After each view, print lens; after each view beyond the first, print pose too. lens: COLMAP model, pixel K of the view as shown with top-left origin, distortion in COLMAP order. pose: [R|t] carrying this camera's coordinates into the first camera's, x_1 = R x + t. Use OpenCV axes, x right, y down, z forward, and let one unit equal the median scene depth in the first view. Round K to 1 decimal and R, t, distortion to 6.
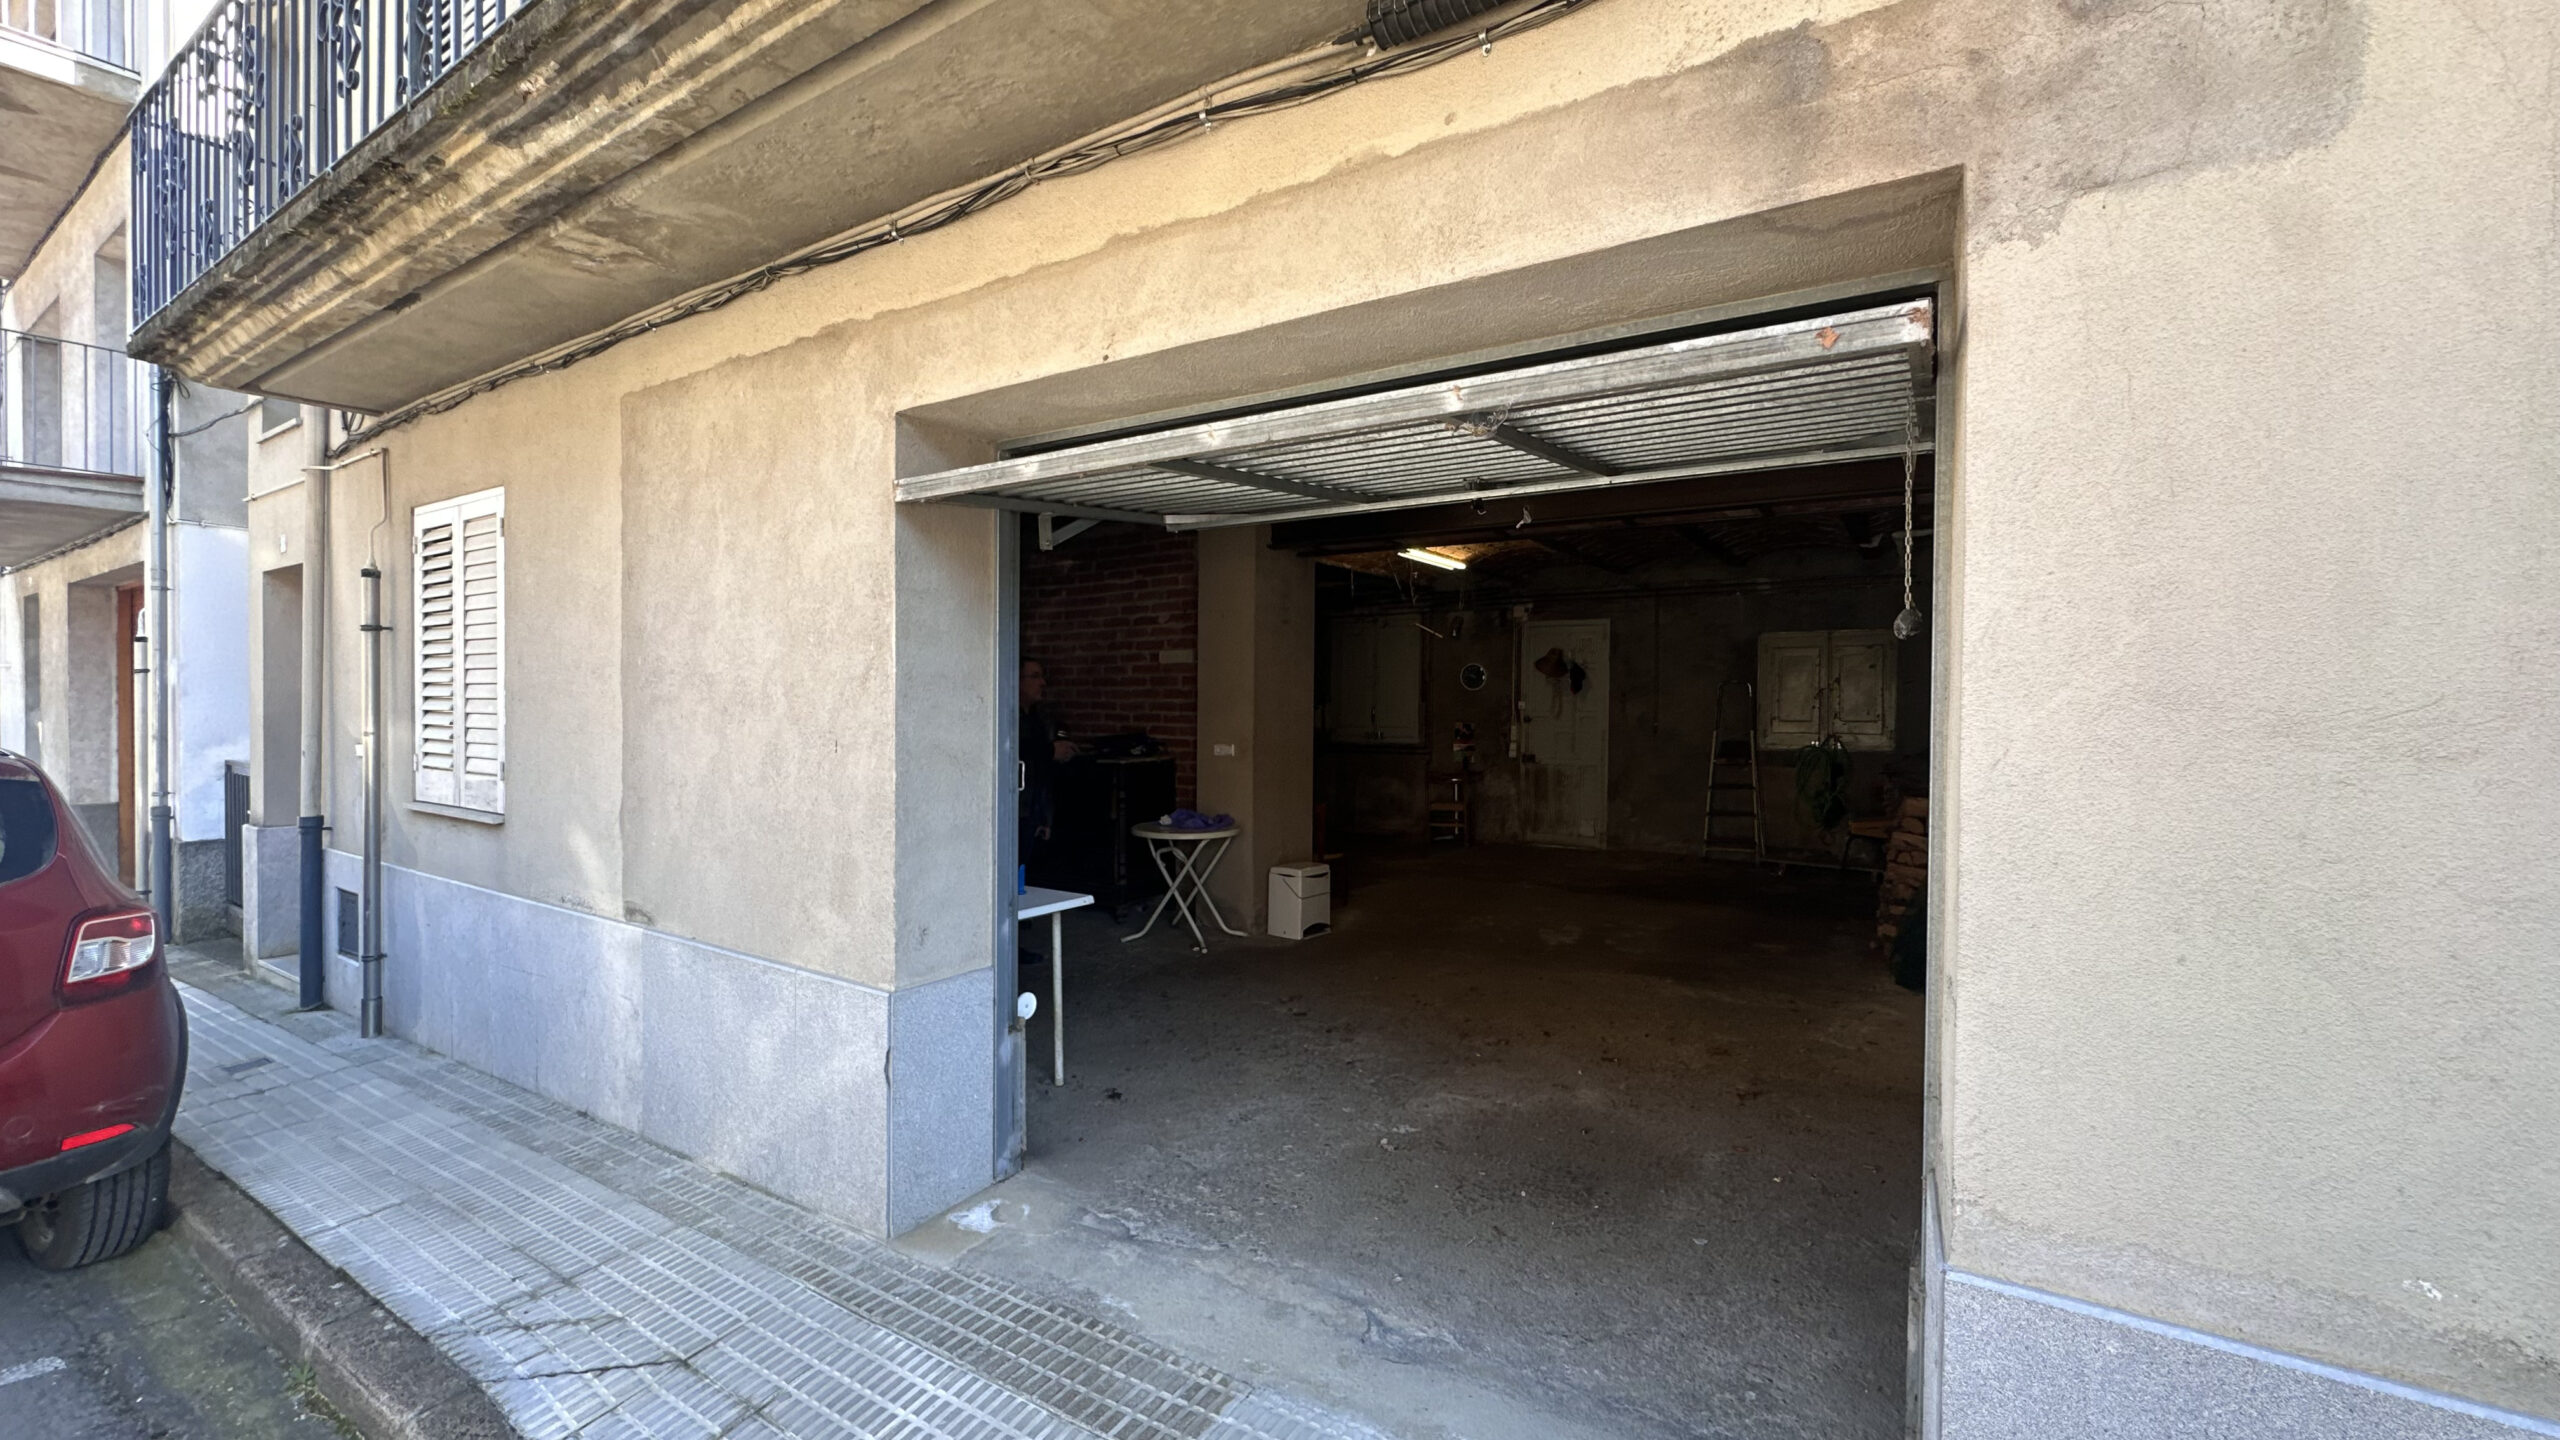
lens RADIAL K [[1022.5, 0, 1281.2], [0, 1022.5, 711.3], [0, 0, 1]] dist [-0.000321, 0.000189]
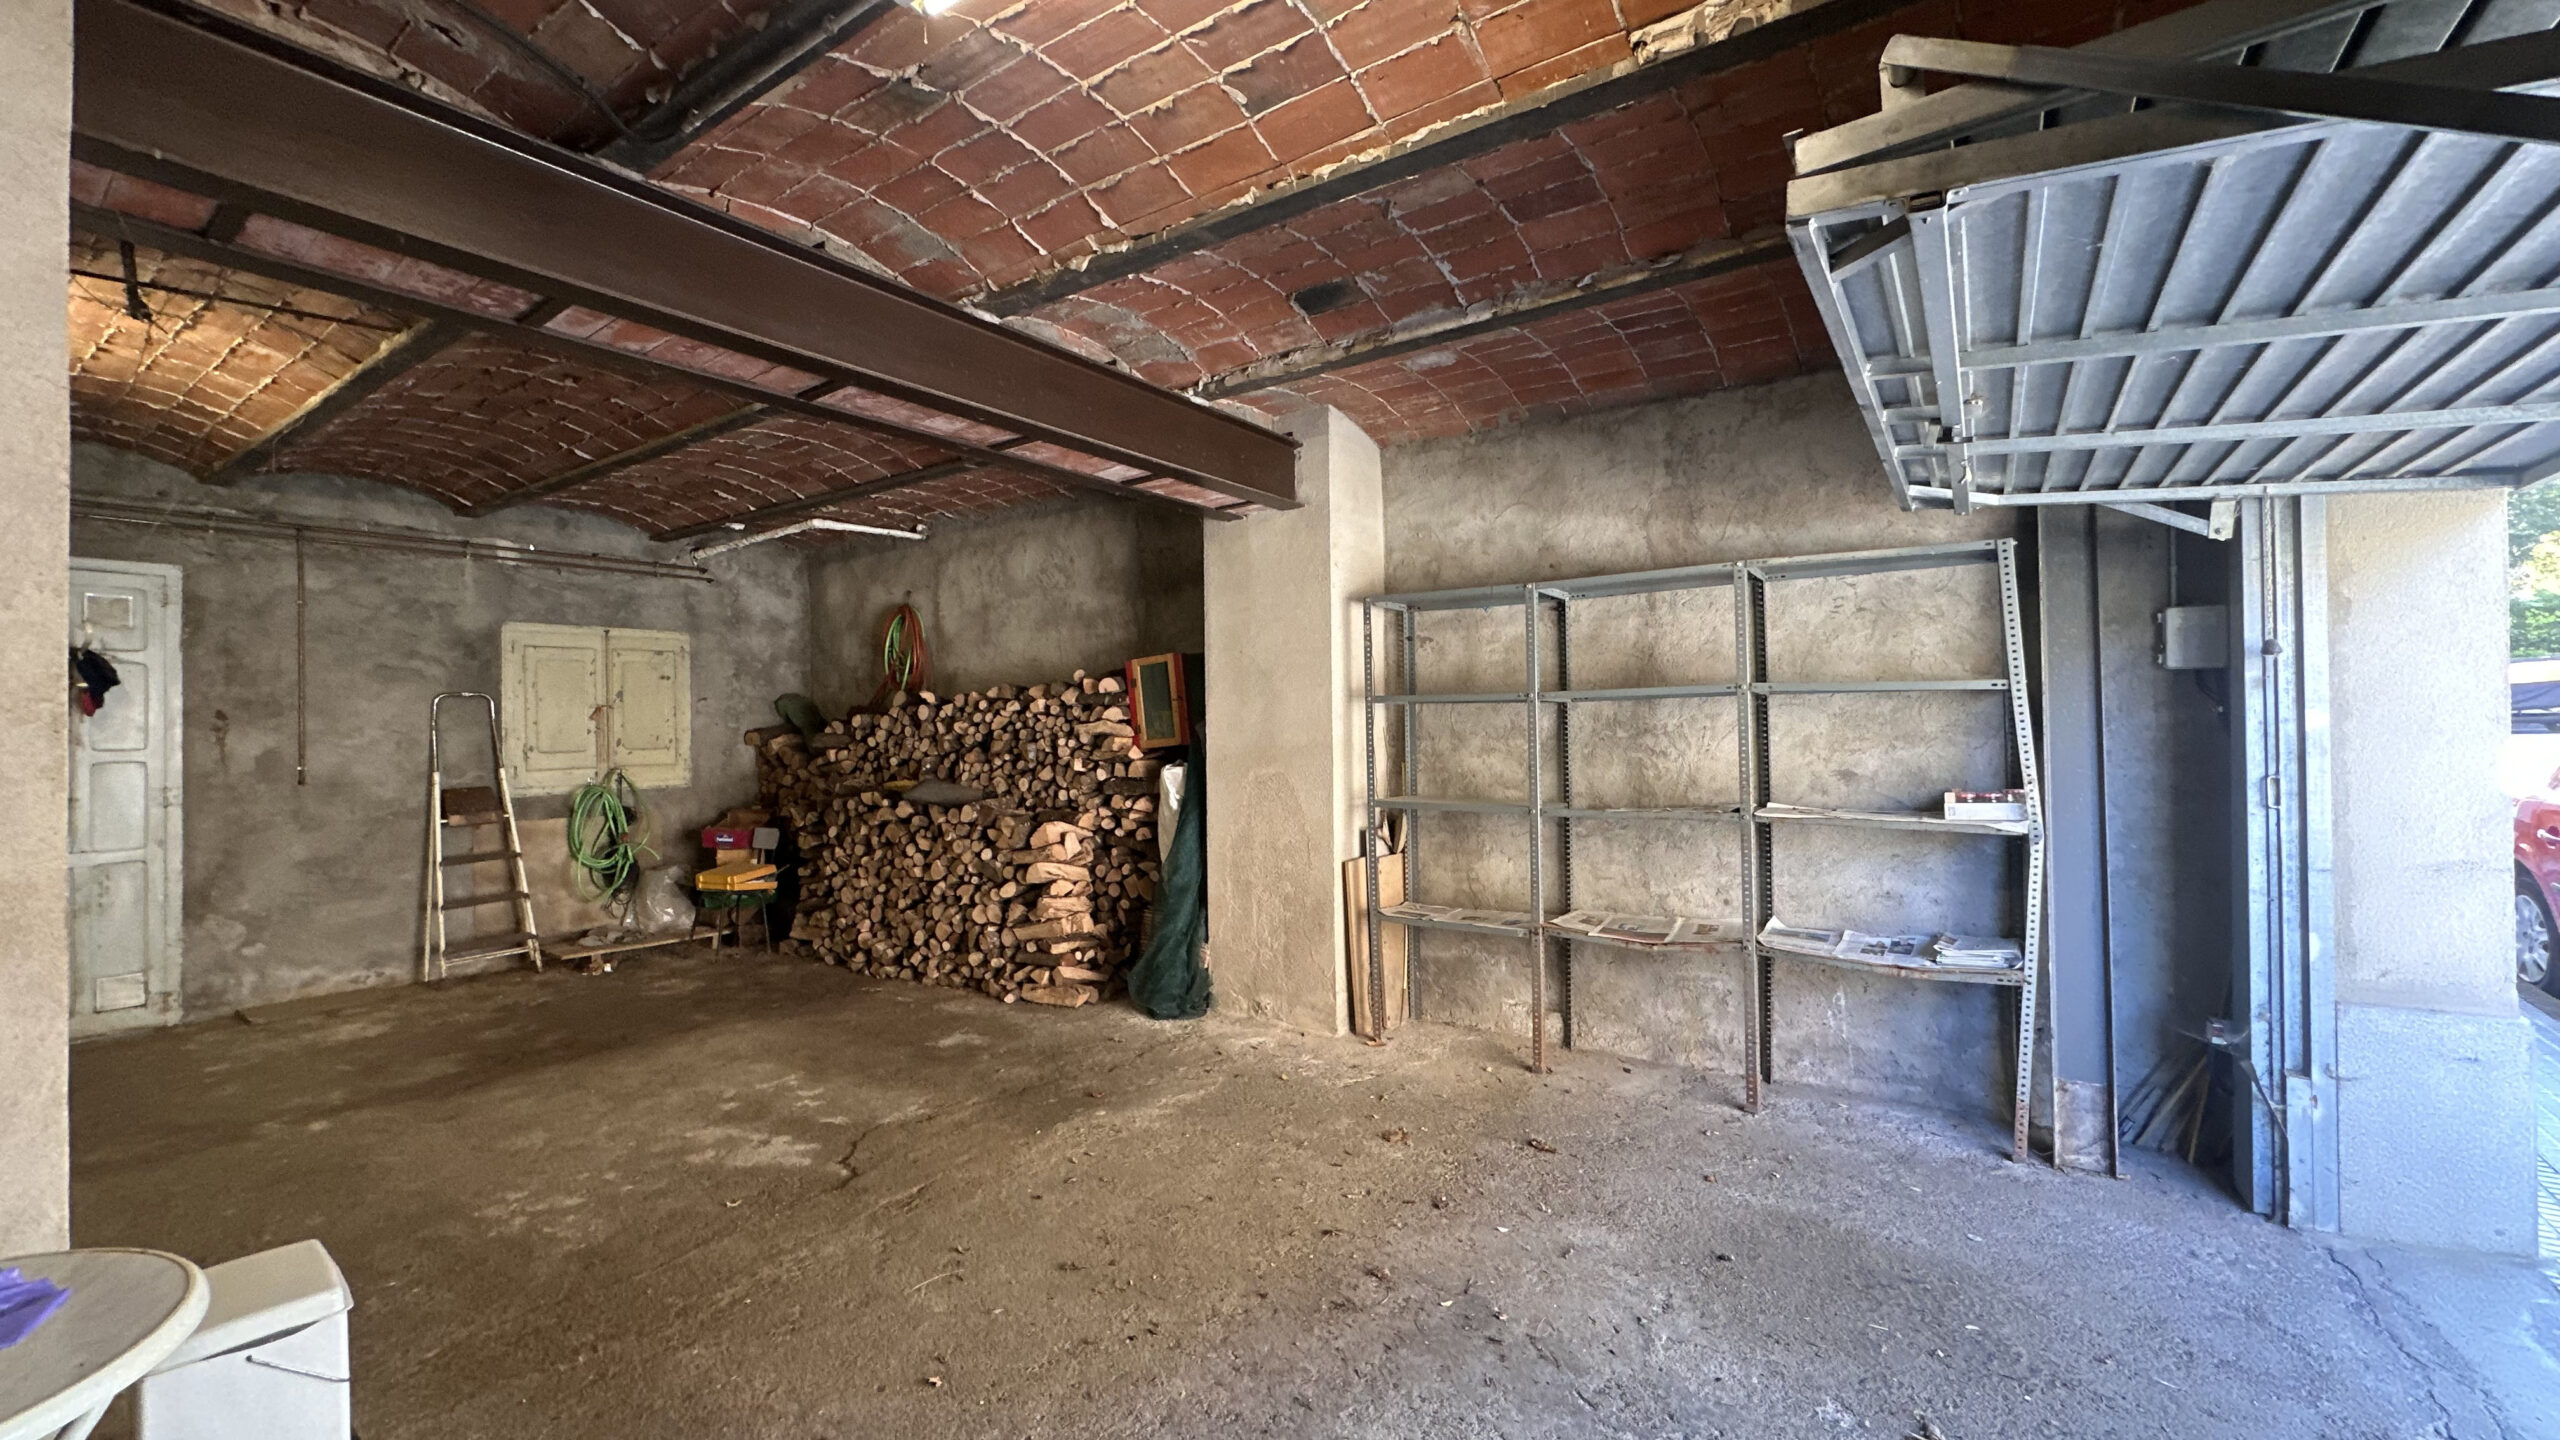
lens RADIAL K [[1022.5, 0, 1281.6], [0, 1022.5, 713.0], [0, 0, 1]] dist [-0.000321, 0.000189]
pose [[0.034863, 0.000992, 0.999392, -0.187750], [0.021957, 0.999757, -0.001758, -0.005325], [-0.999151, 0.022005, 0.034833, 0.488114]]
